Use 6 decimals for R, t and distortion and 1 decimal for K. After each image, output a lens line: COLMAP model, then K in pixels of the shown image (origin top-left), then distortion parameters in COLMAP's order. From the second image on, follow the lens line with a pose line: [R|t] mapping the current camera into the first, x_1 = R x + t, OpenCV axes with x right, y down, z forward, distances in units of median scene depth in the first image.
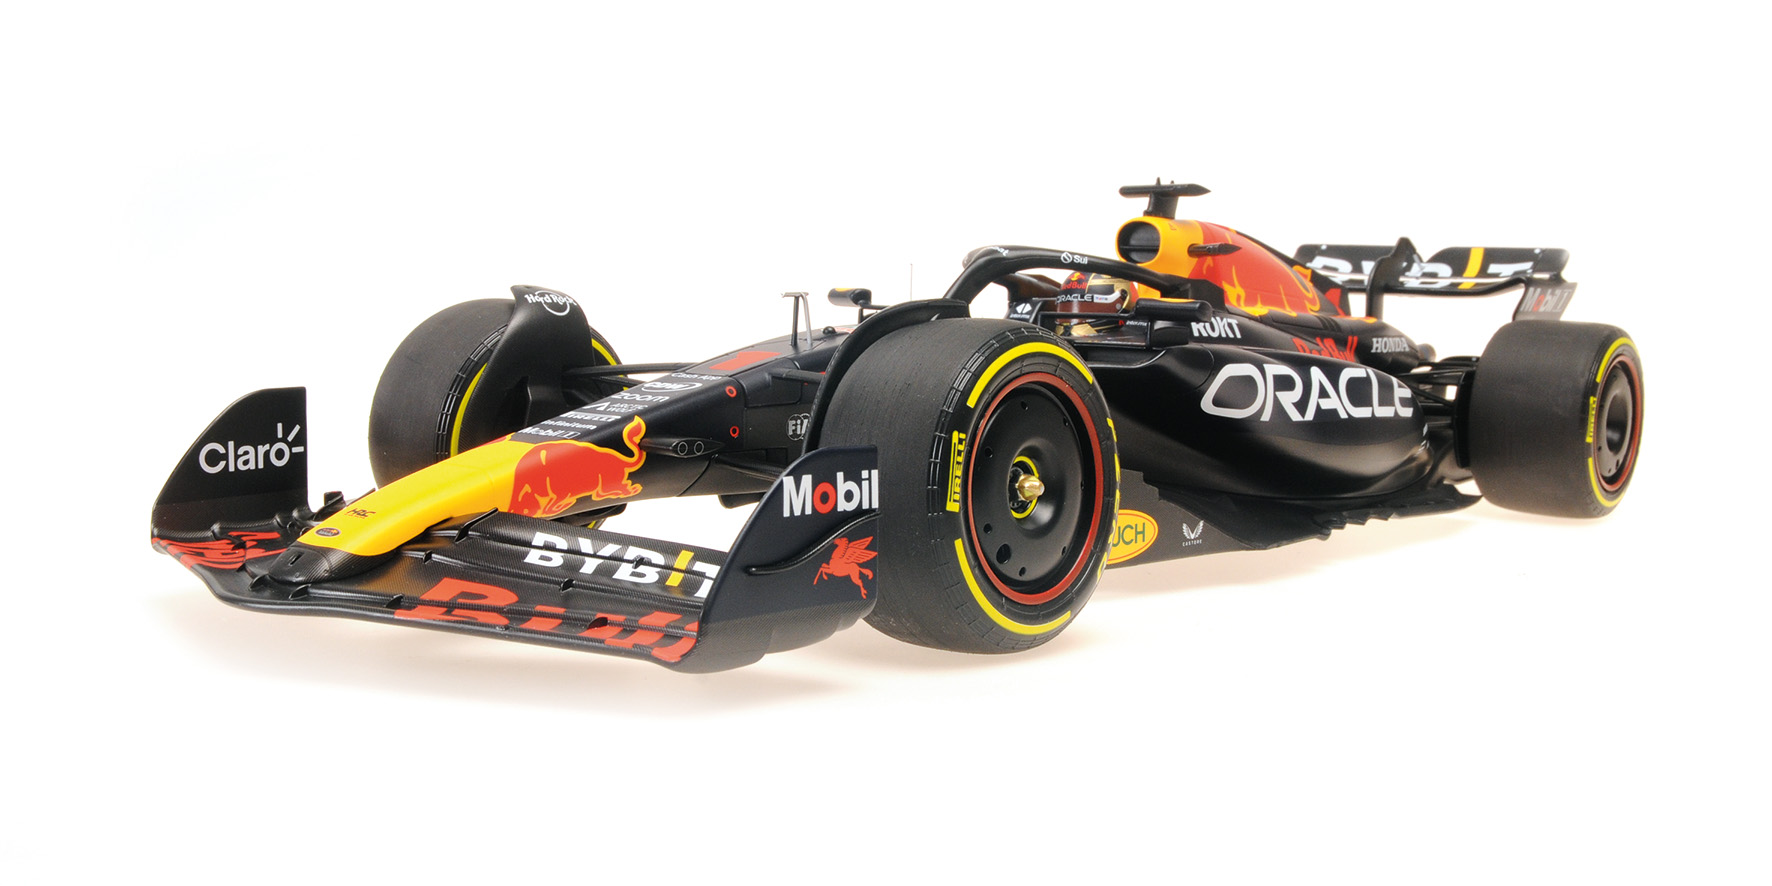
lens RADIAL K [[1933.5, 0, 886.0], [0, 1933.5, 443.0], [0, 0, 1]] dist [-0.063026, 0.003536]
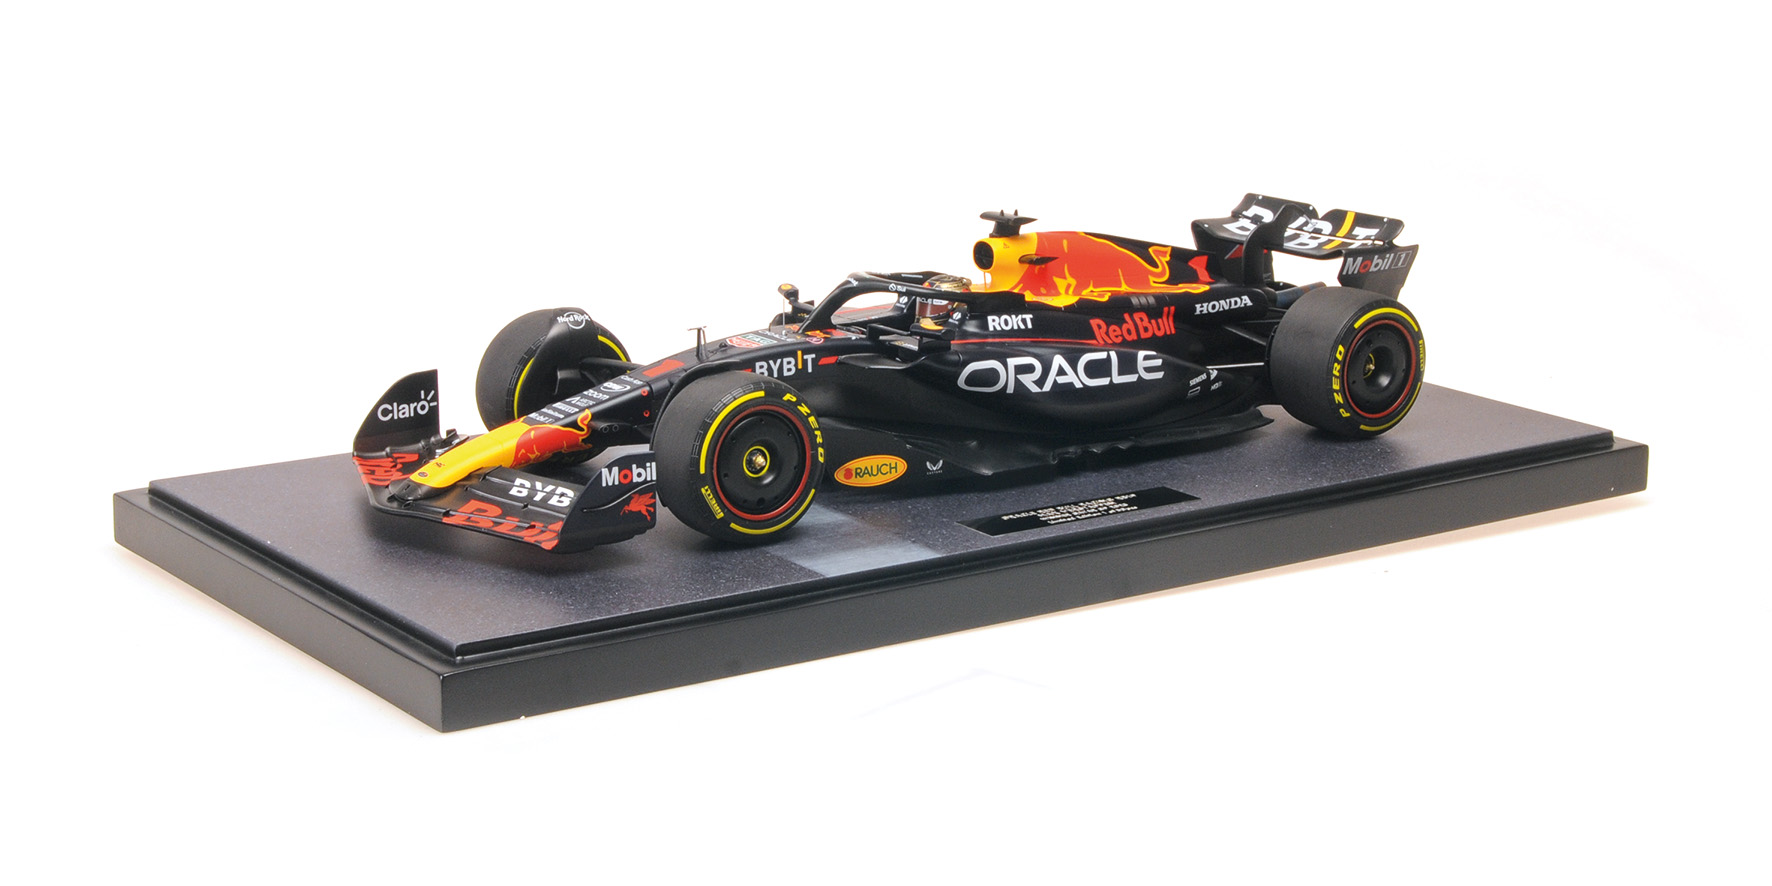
lens RADIAL K [[2971.4, 0, 886.0], [0, 2971.4, 443.0], [0, 0, 1]] dist [0.040808, 0.078155]
pose [[0.972307, 0.038884, -0.230450, 0.748461], [-0.008379, 0.991228, 0.131899, -0.331507], [0.233557, -0.126316, 0.964103, -1.587127]]
